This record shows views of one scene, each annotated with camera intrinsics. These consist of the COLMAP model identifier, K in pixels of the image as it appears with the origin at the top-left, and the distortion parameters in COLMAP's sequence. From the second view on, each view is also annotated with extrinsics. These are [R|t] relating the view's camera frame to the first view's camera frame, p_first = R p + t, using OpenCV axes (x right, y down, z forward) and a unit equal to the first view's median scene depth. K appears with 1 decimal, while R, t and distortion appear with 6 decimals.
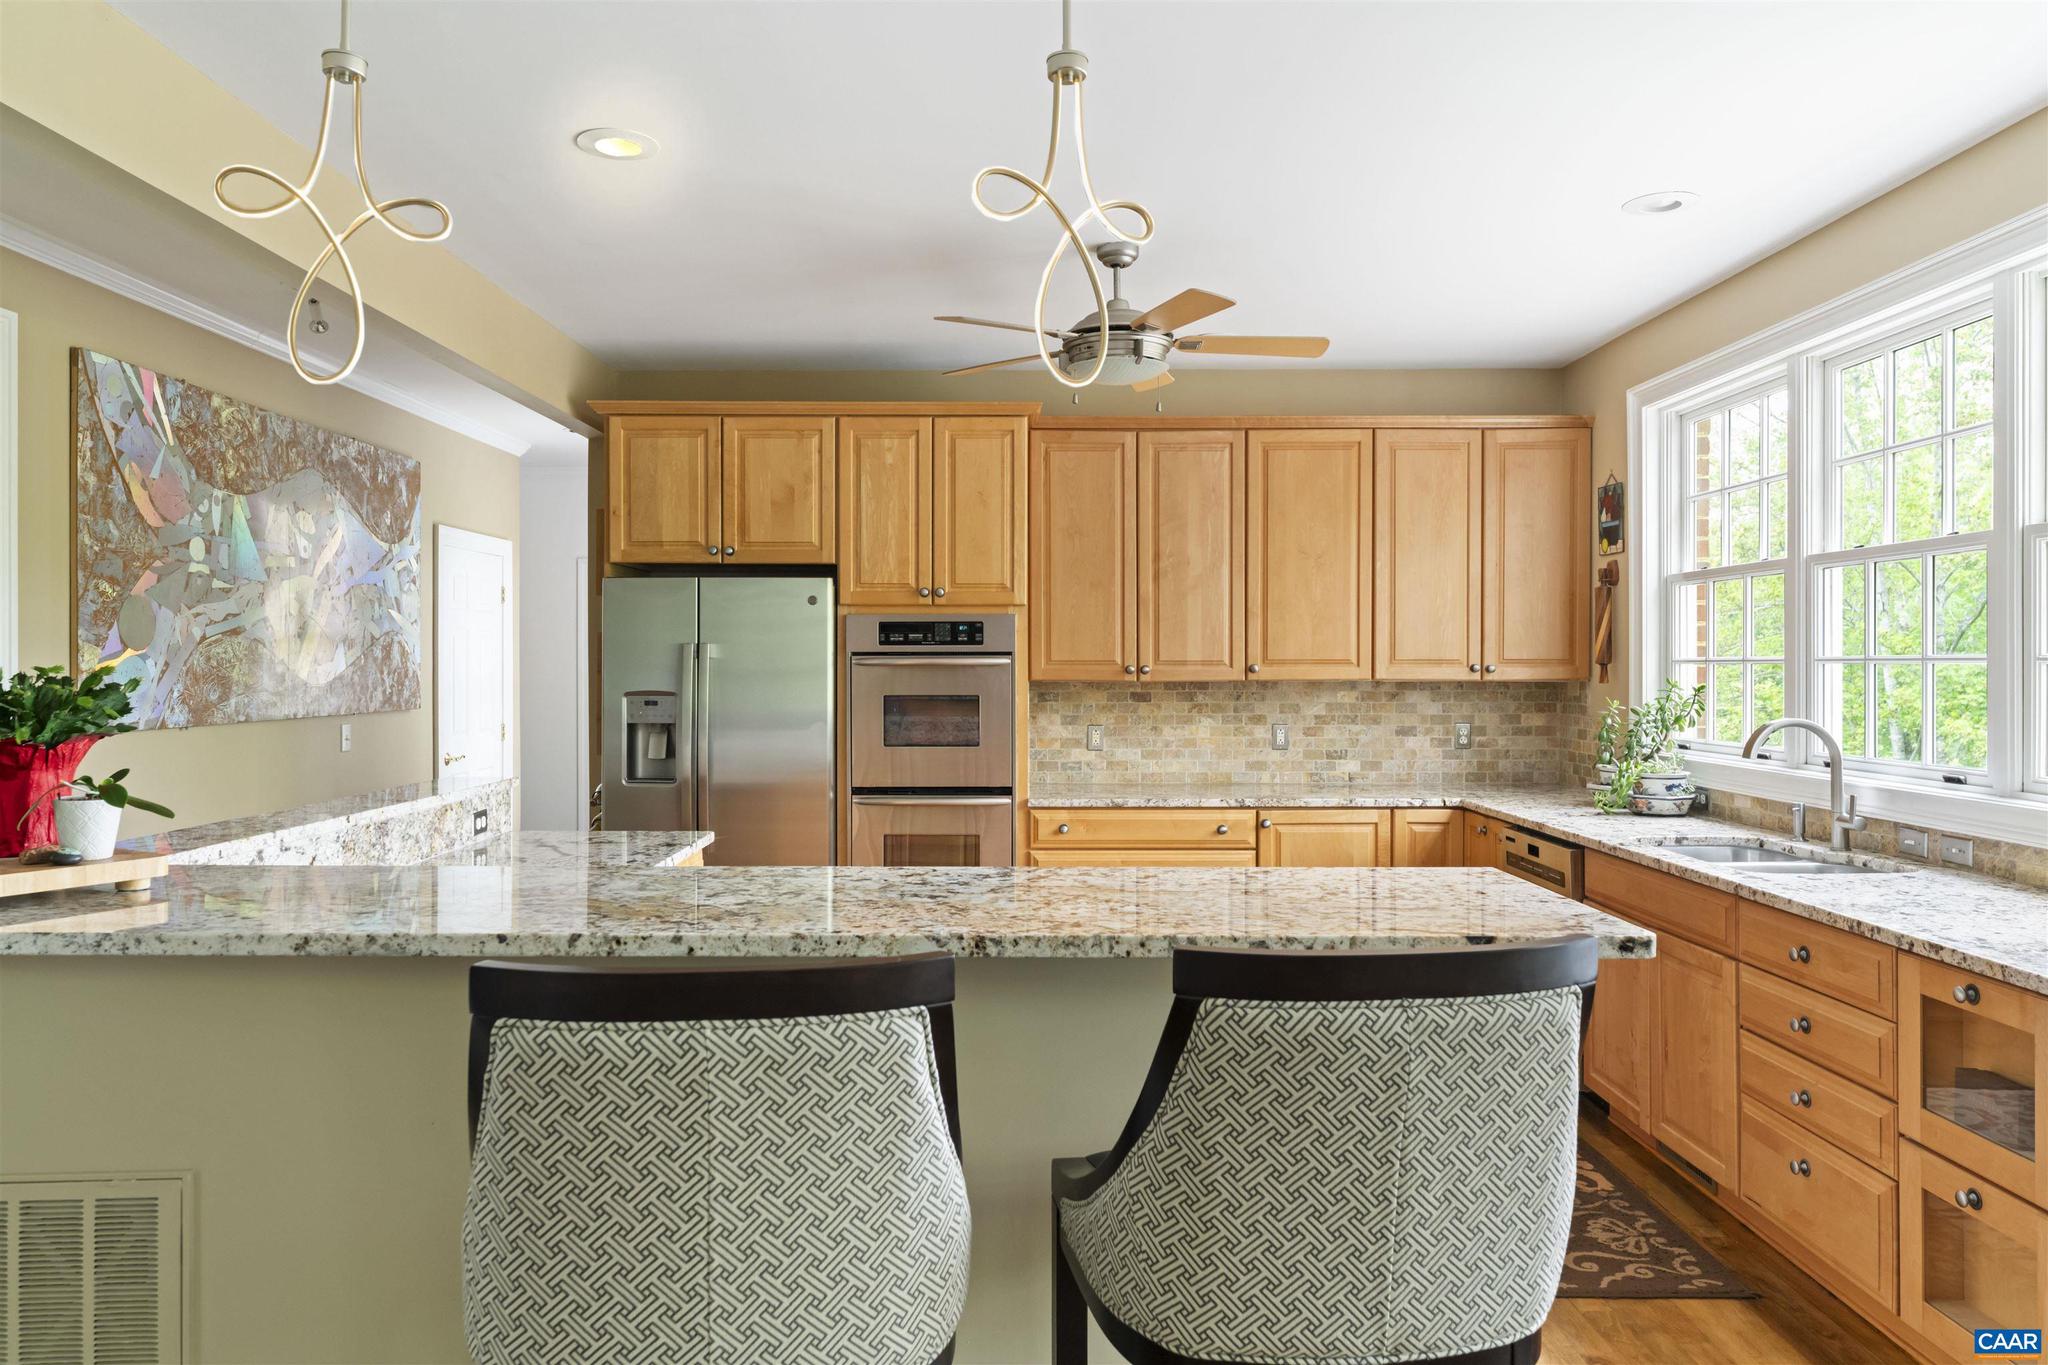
lens RADIAL K [[1348.9, 0, 999.1], [0, 1348.9, 673.2], [0, 0, 1]] dist [0.001944, -0.000044]
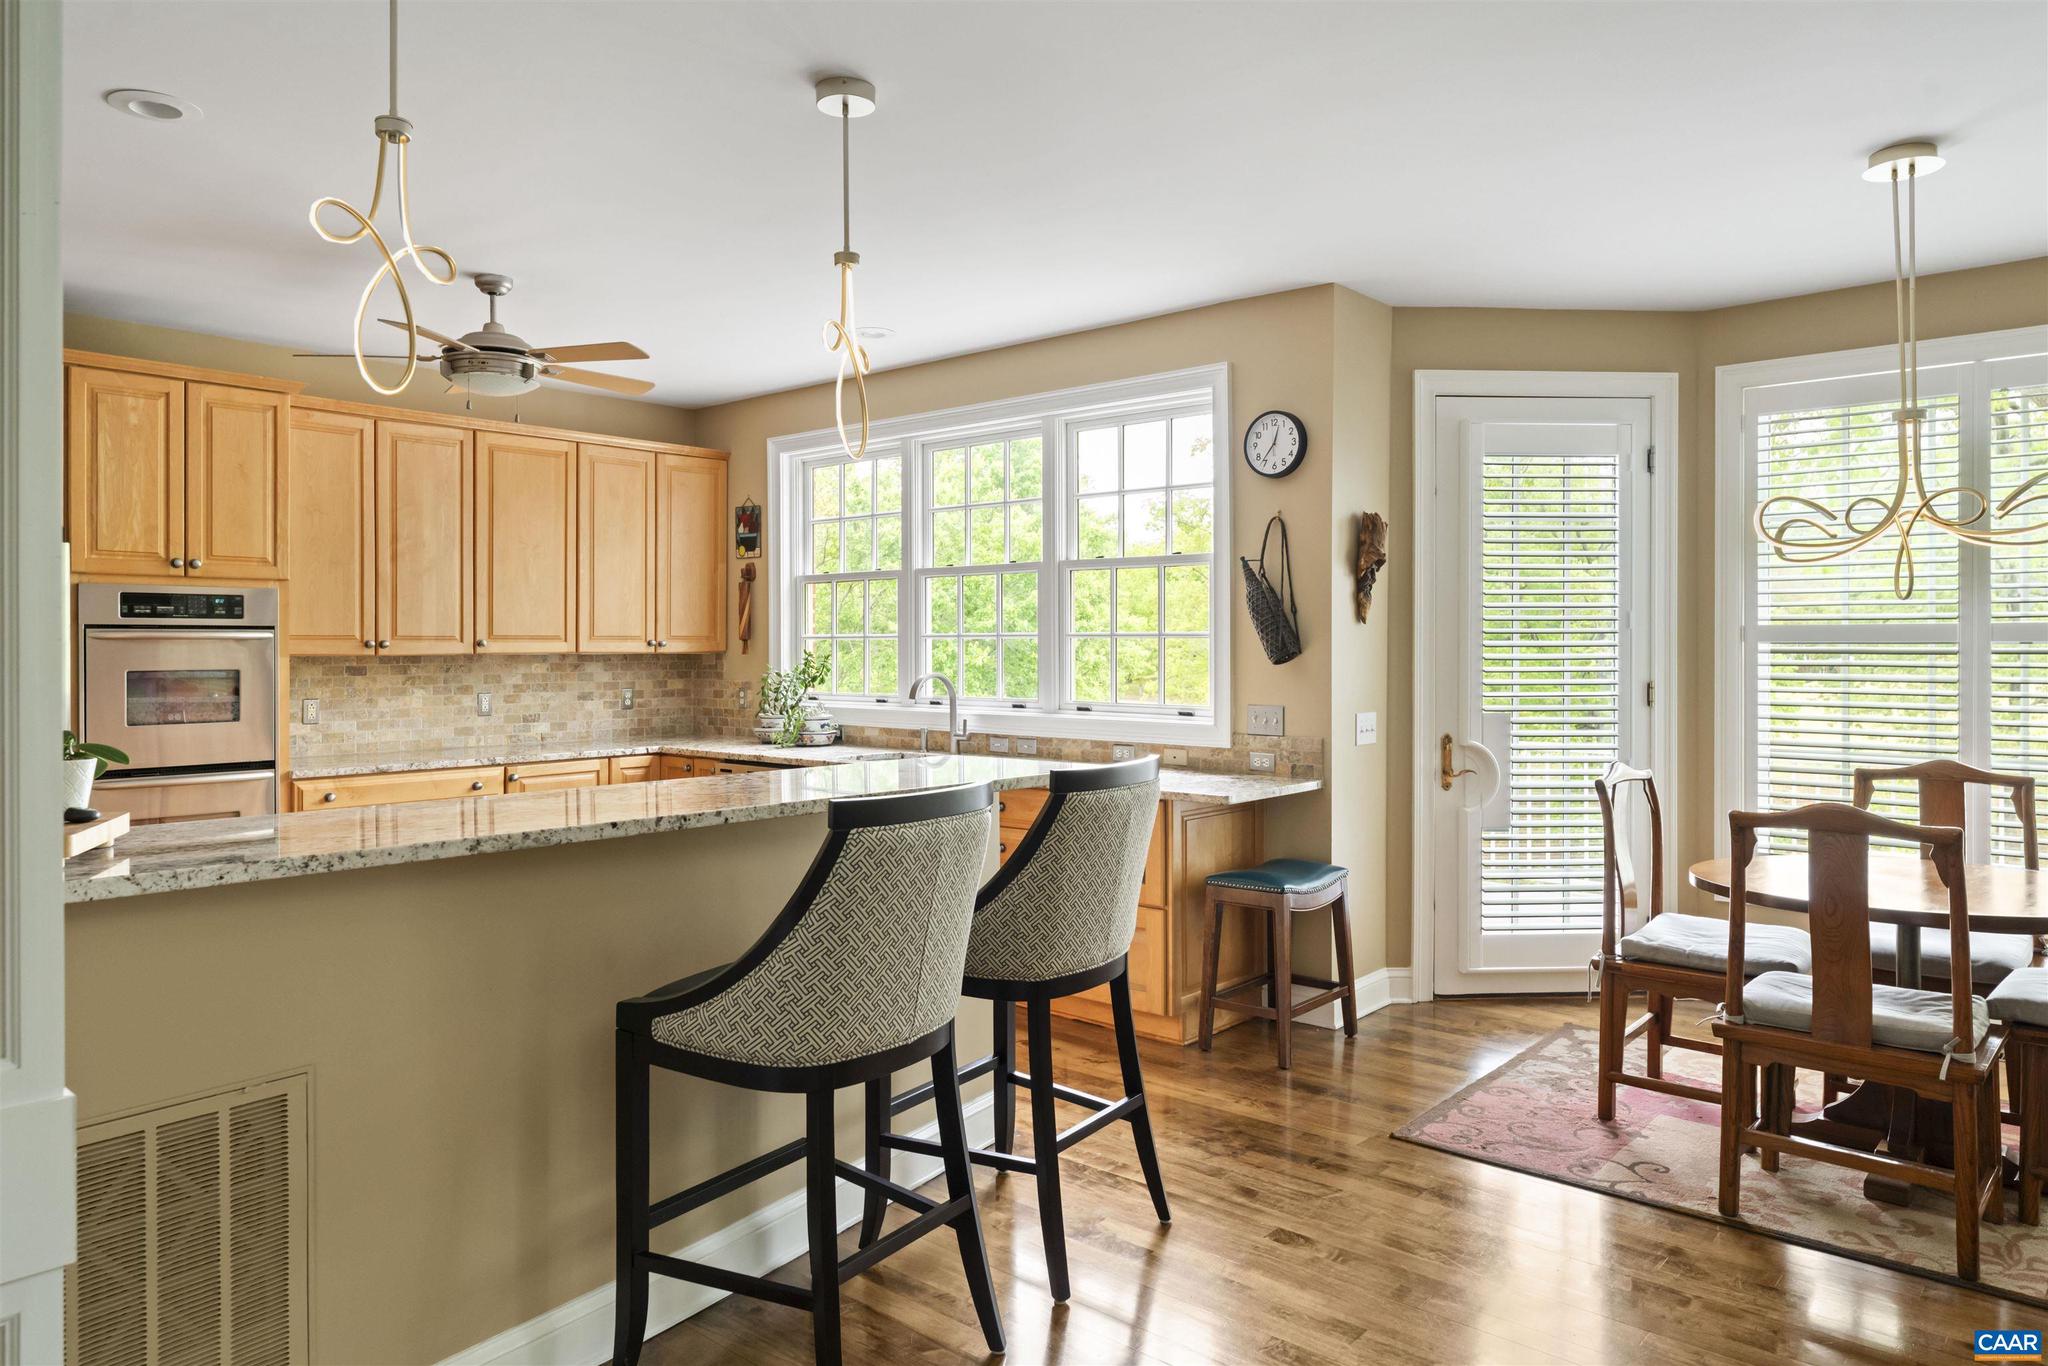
lens RADIAL K [[1330.6, 0, 1022.8], [0, 1330.6, 651.7], [0, 0, 1]] dist [0.001490, -0.001469]
pose [[0.656474, -0.003732, 0.754339, -0.366091], [0.005778, 0.999983, -0.000081, 0.006498], [-0.754326, 0.004412, 0.656485, -0.072091]]
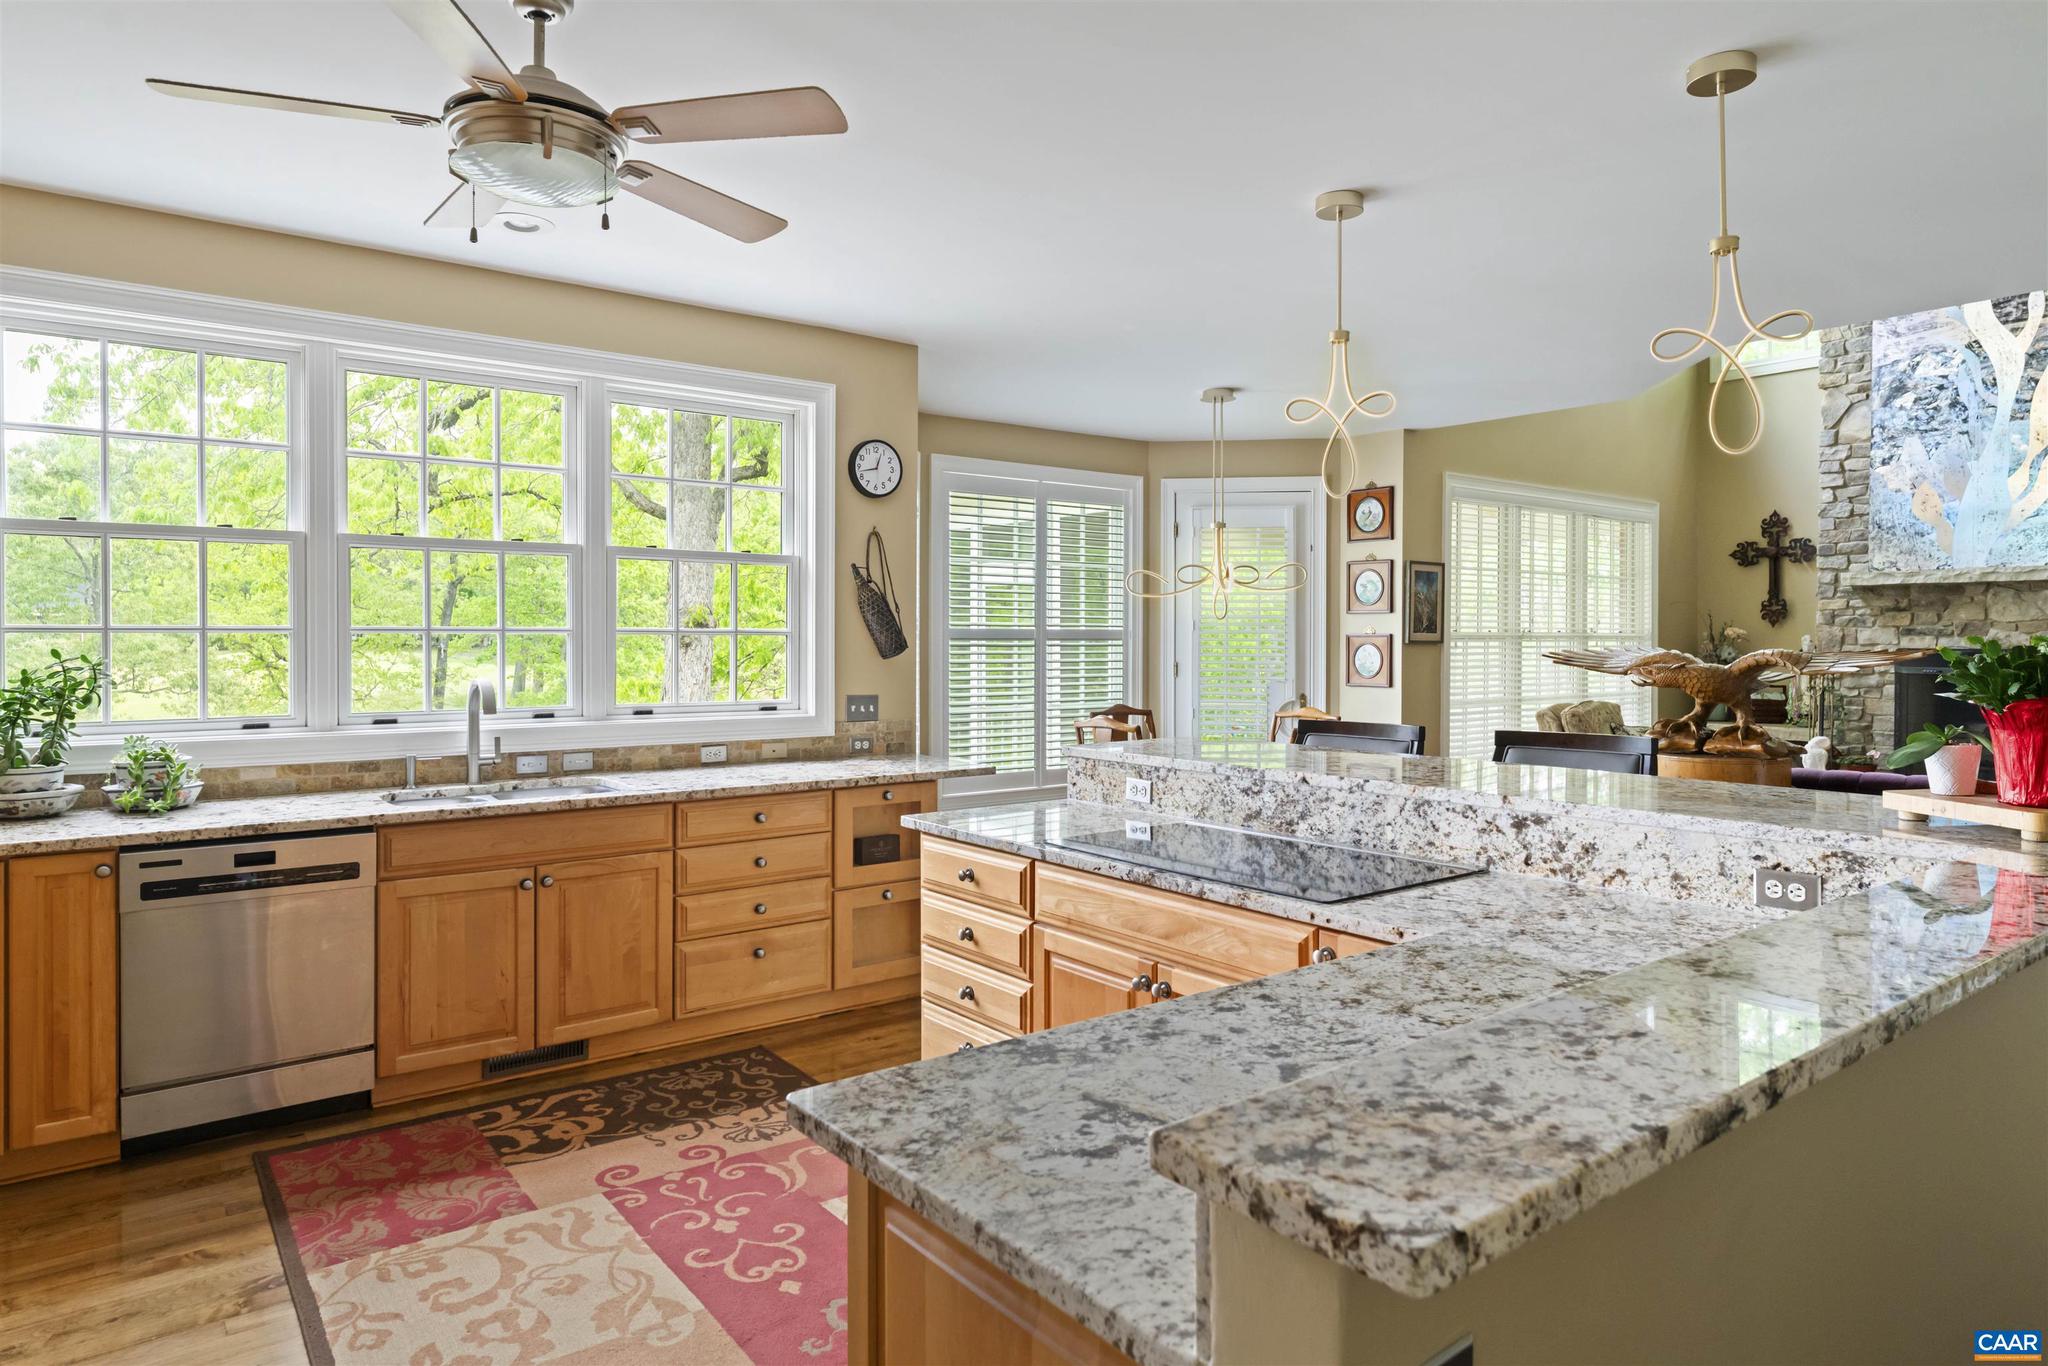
lens RADIAL K [[1222.3, 0, 991.6], [0, 1222.3, 647.3], [0, 0, 1]] dist [-0.001742, -0.000533]
pose [[-0.610211, -0.007141, 0.792207, -0.384193], [0.003307, 0.999928, 0.011561, -0.003437], [-0.792232, 0.009675, -0.610143, 0.904798]]
